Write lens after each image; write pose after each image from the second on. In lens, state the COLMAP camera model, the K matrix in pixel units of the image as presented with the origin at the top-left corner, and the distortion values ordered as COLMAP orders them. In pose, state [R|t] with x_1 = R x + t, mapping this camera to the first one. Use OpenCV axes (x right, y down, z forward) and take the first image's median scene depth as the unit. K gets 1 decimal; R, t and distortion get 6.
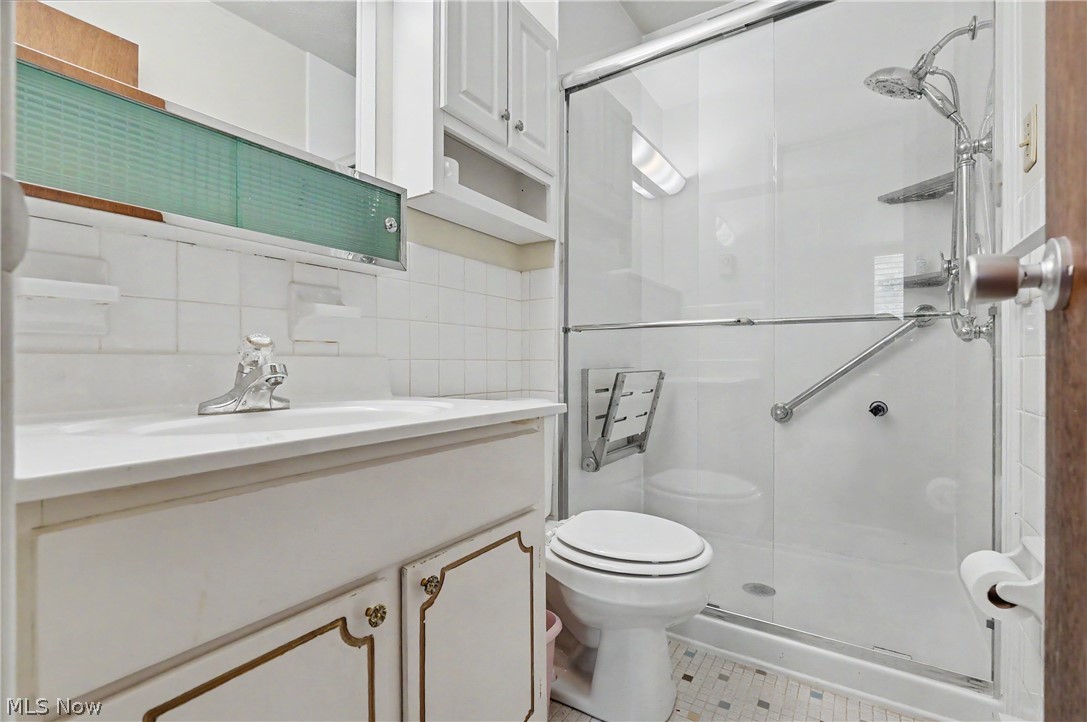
lens RADIAL K [[490.0, 0, 543.5], [0, 490.0, 368.8], [0, 0, 1]] dist [-0.013453, 0.000145]
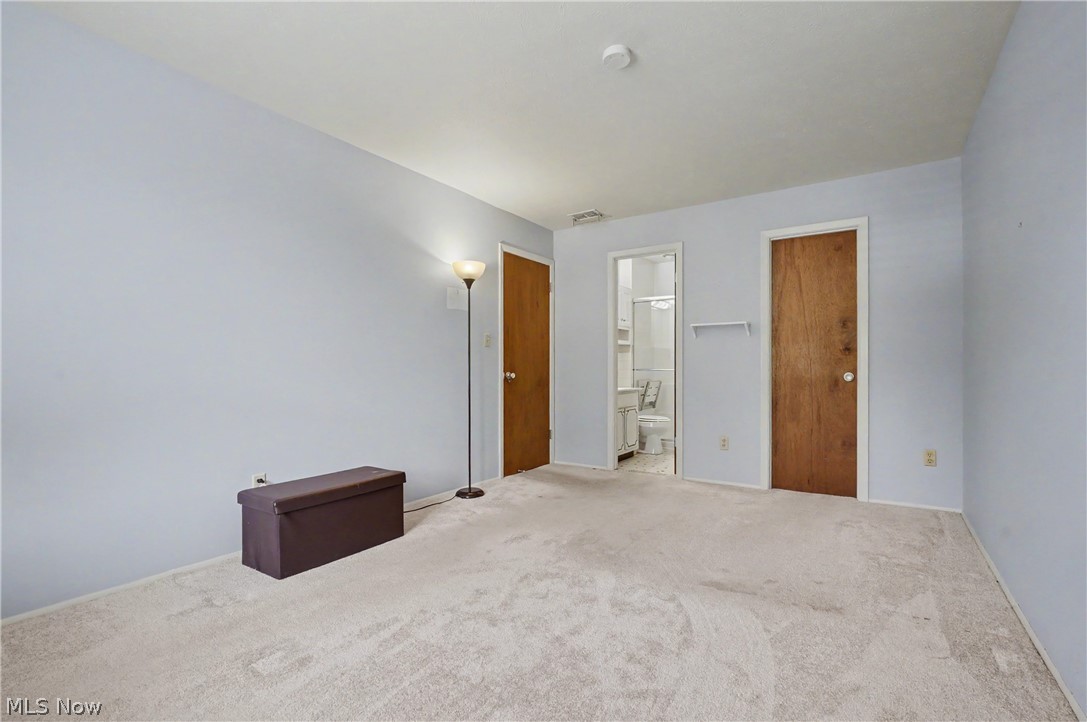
lens RADIAL K [[490.0, 0, 543.5], [0, 490.0, 368.8], [0, 0, 1]] dist [-0.013453, 0.000145]
pose [[0.999929, -0.001147, -0.011829, -0.554288], [0.001020, 0.999941, -0.010776, -0.047831], [0.011840, 0.010763, 0.999872, -2.518473]]
